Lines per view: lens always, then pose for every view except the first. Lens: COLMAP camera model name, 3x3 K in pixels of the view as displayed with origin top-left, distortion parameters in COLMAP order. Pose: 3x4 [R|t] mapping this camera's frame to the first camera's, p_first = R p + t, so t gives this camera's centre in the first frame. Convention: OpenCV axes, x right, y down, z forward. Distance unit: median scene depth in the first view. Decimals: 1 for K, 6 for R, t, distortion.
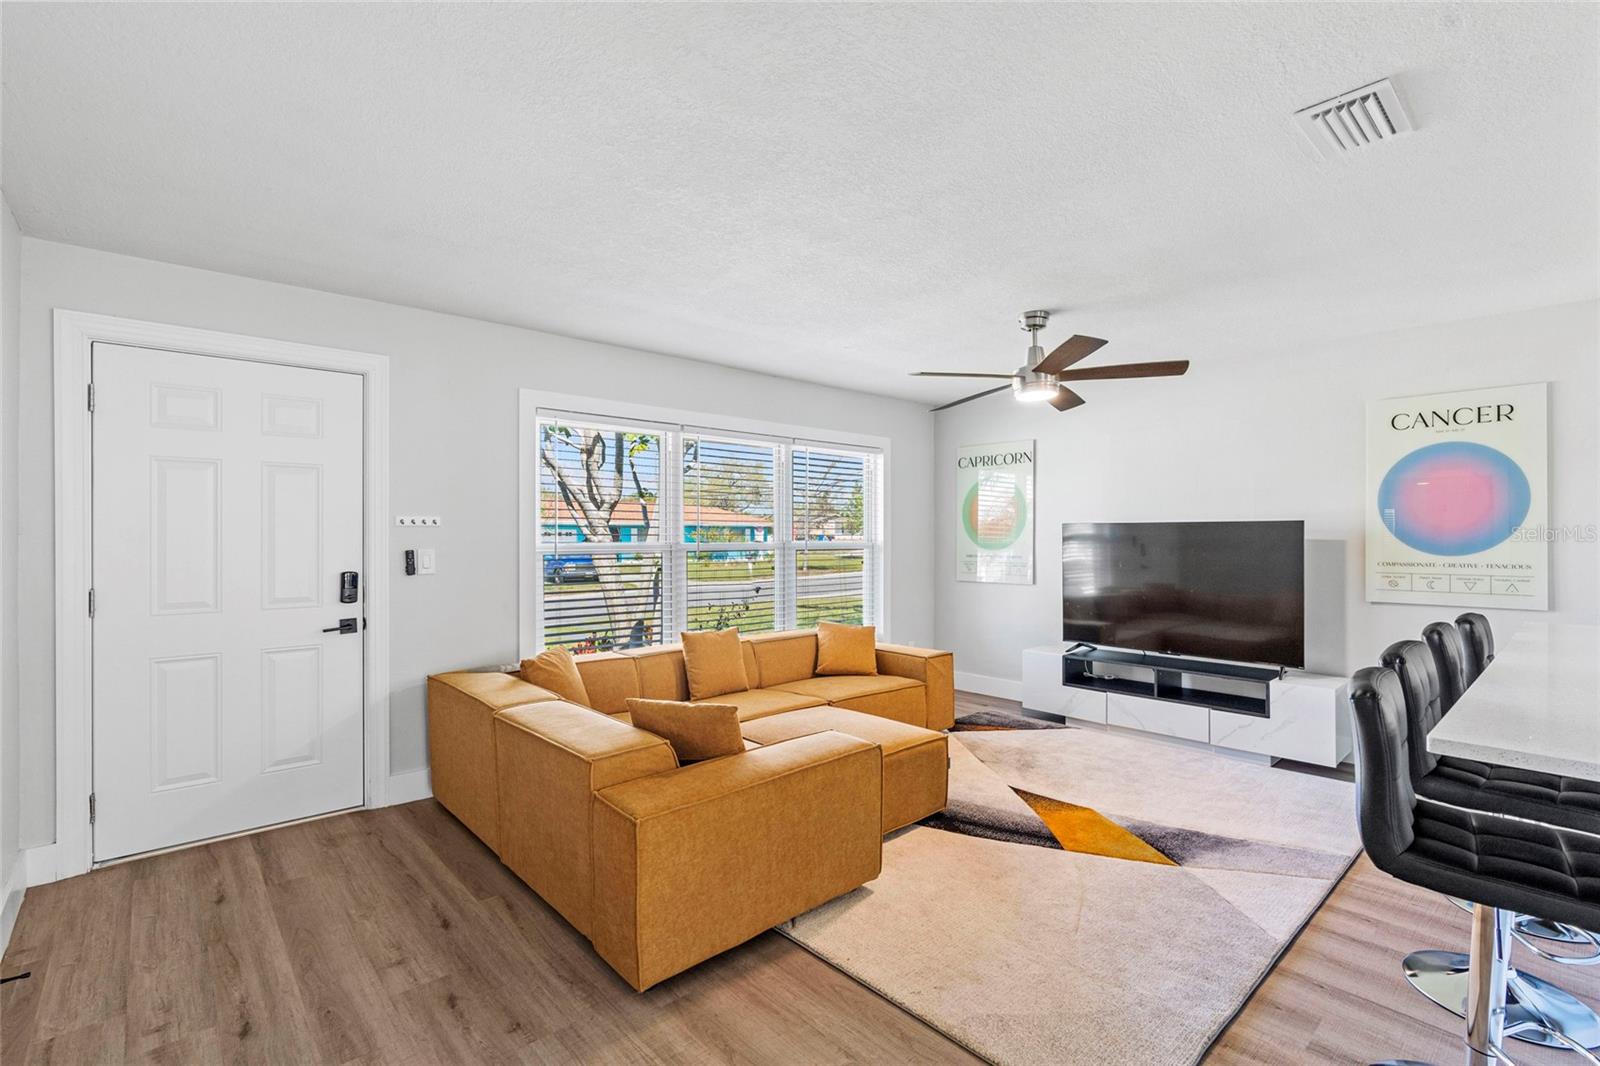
lens RADIAL K [[722.8, 0, 791.1], [0, 722.8, 531.4], [0, 0, 1]] dist [-0.011621, 0.000195]
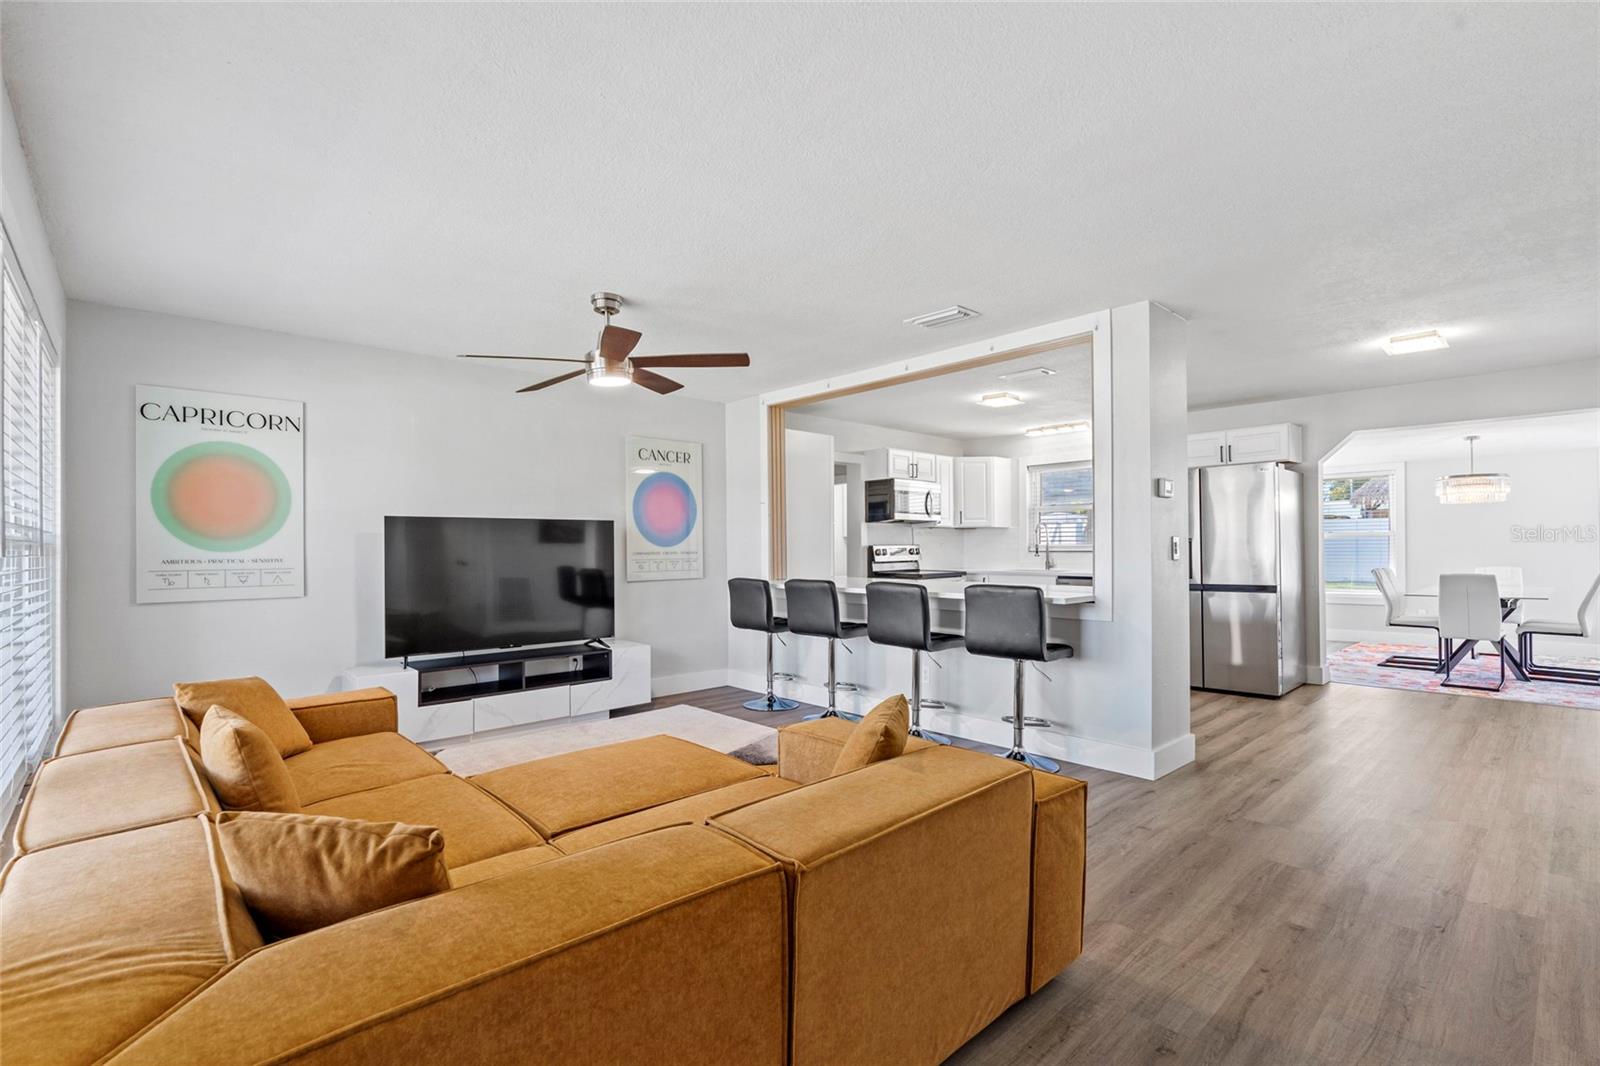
lens RADIAL K [[734.0, 0, 803.8], [0, 734.0, 553.2], [0, 0, 1]] dist [-0.004701, 0.000136]
pose [[-0.027095, -0.007881, 0.999602, -0.717153], [0.001786, 0.999967, 0.007932, 0.039461], [-0.999631, 0.002000, -0.027080, 0.829114]]
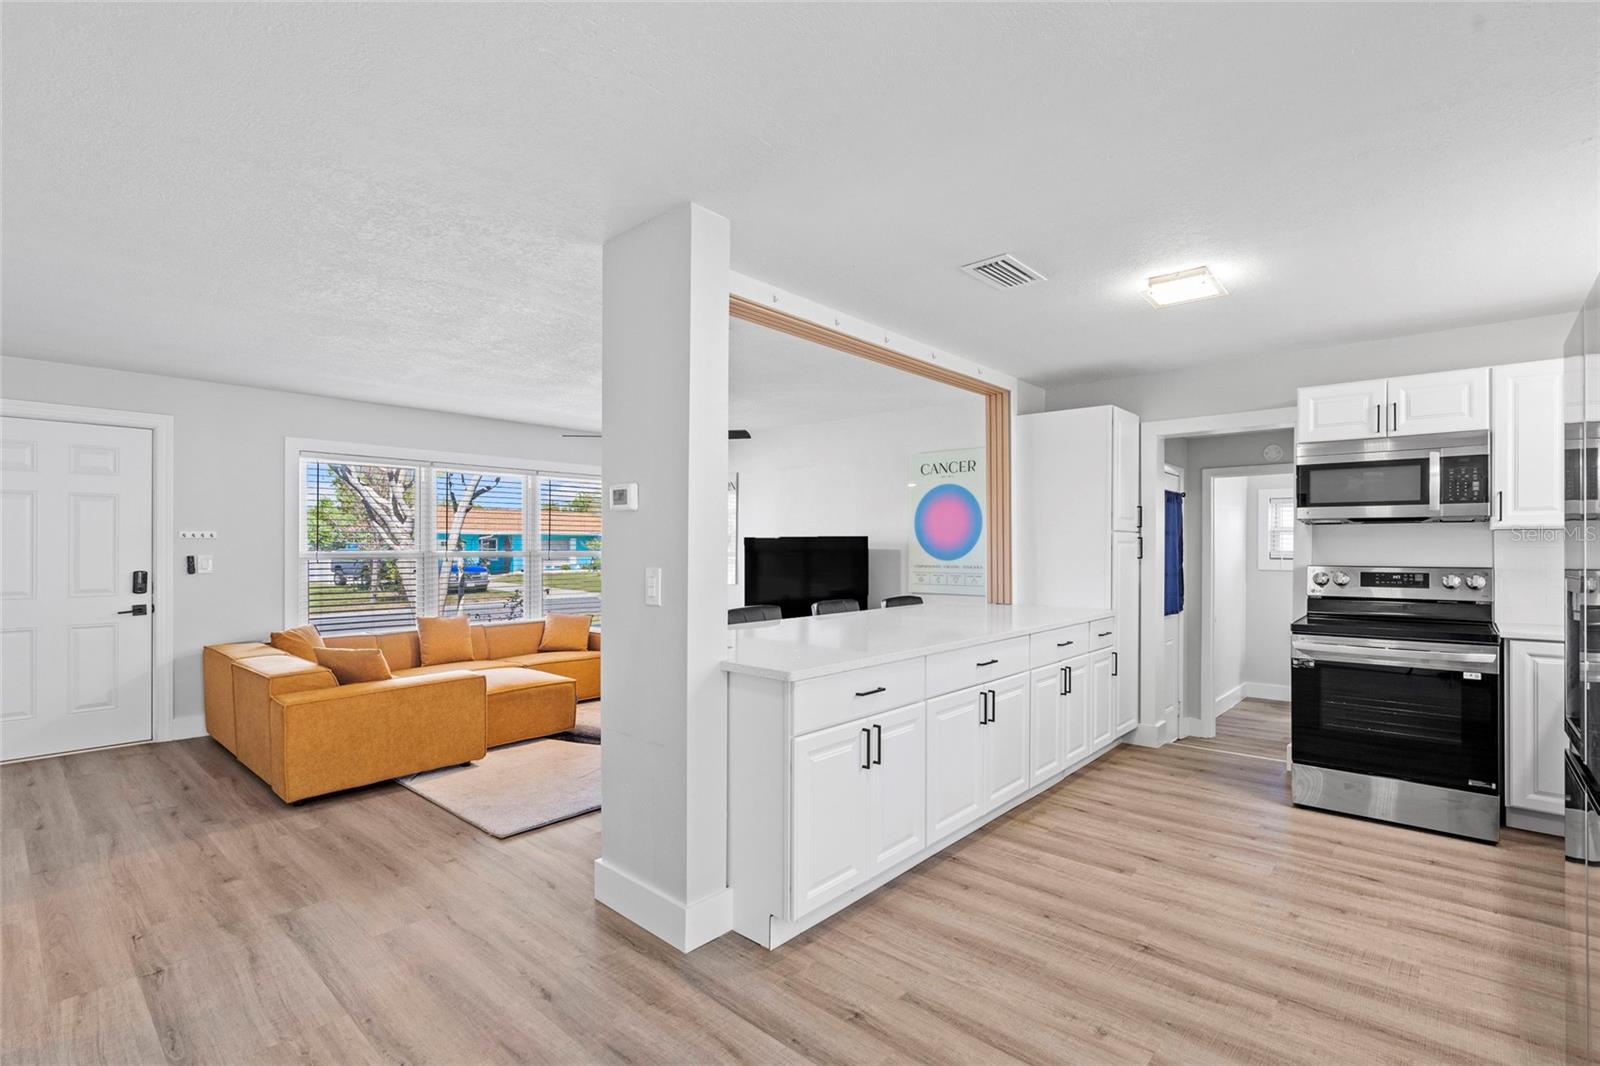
lens RADIAL K [[744.1, 0, 801.5], [0, 744.1, 541.7], [0, 0, 1]] dist [-0.005361, -0.000056]
pose [[0.993987, 0.002735, 0.109466, 0.497302], [-0.002677, 0.999996, -0.000675, -0.003348], [-0.109467, 0.000378, 0.993990, -0.561569]]
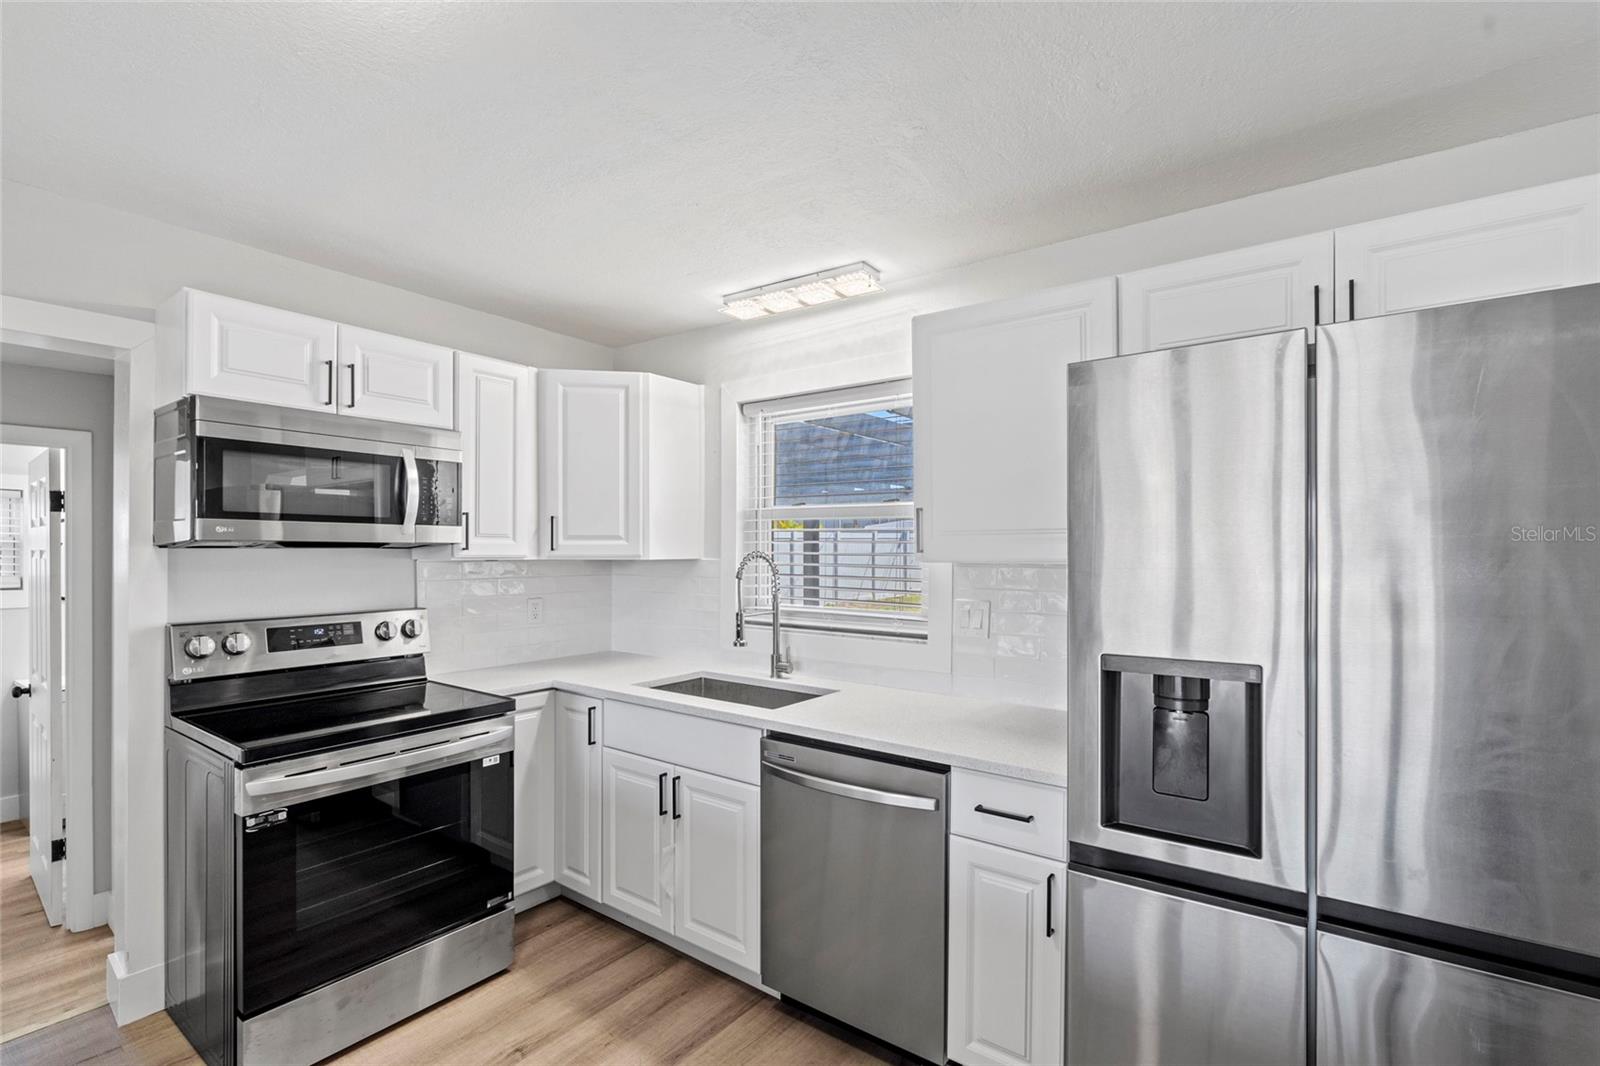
lens RADIAL K [[734.0, 0, 803.8], [0, 734.0, 553.2], [0, 0, 1]] dist [-0.004701, 0.000136]
pose [[-0.201066, -0.004318, 0.979568, 0.715520], [-0.007249, 0.999969, 0.002920, -0.036646], [-0.979551, -0.006514, -0.201091, 0.146862]]
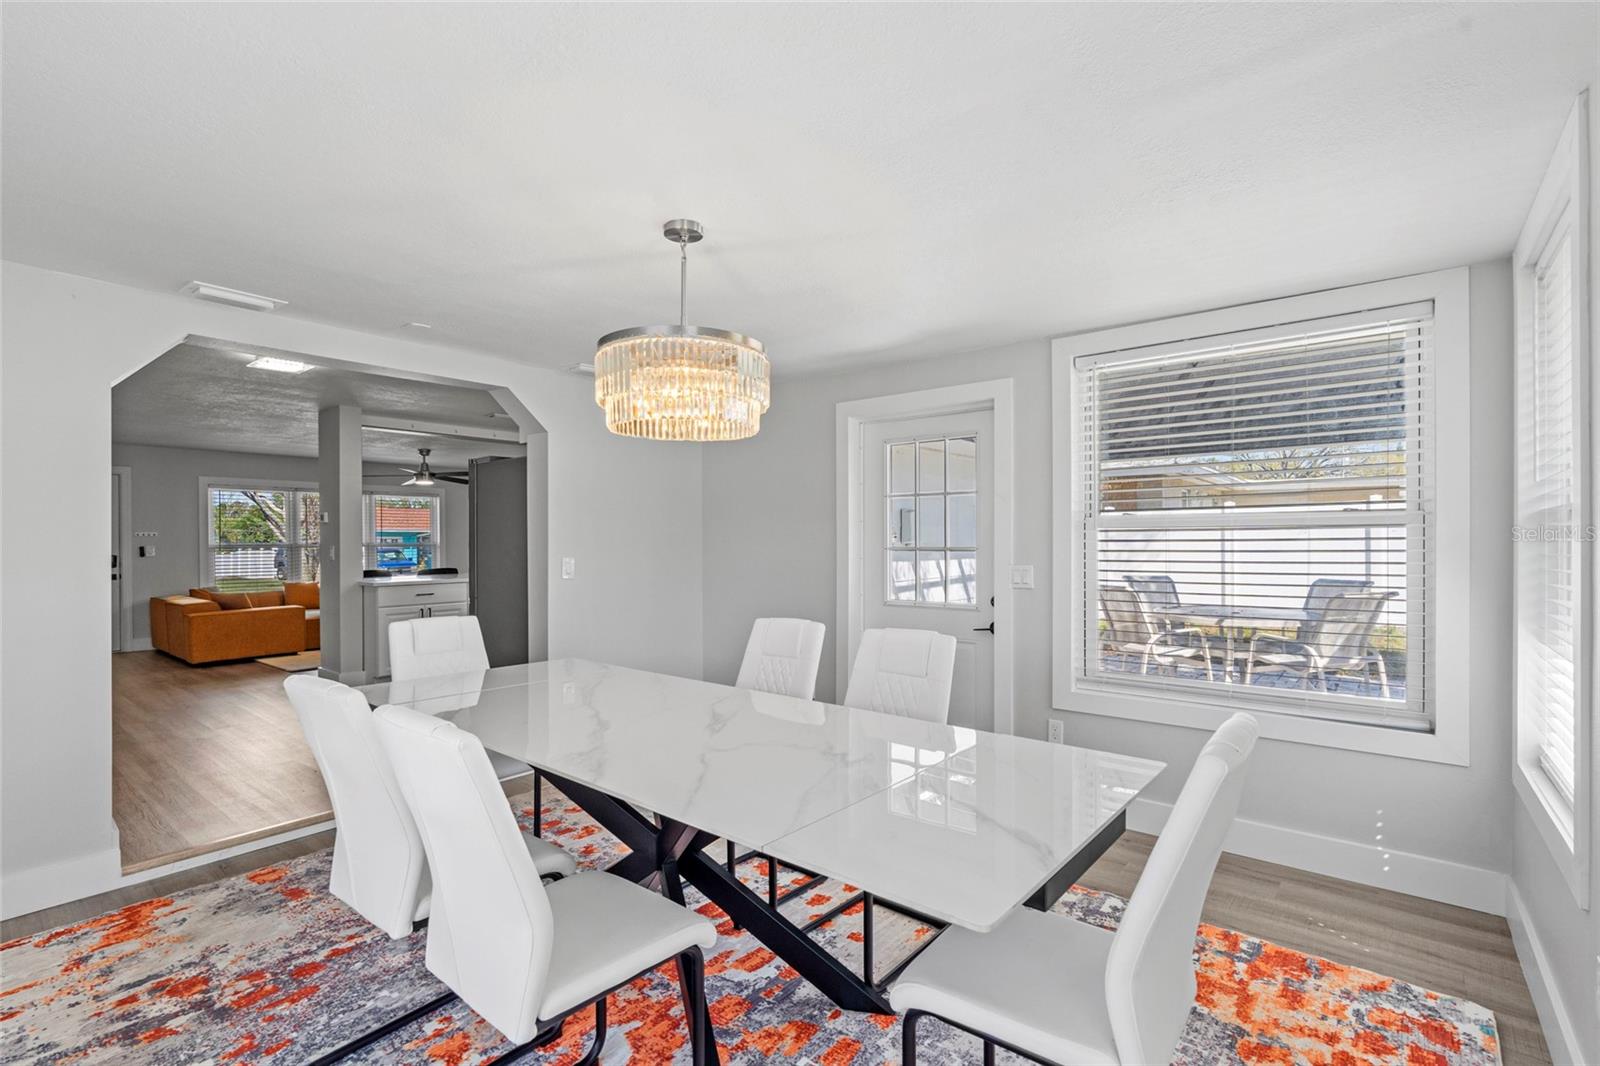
lens RADIAL K [[730.1, 0, 806.1], [0, 730.1, 530.8], [0, 0, 1]] dist [-0.006615, 0.000081]
pose [[0.986738, -0.008117, 0.162120, 1.330094], [0.008854, 0.999954, -0.003821, 0.002605], [-0.162081, 0.005205, 0.986764, -1.842736]]
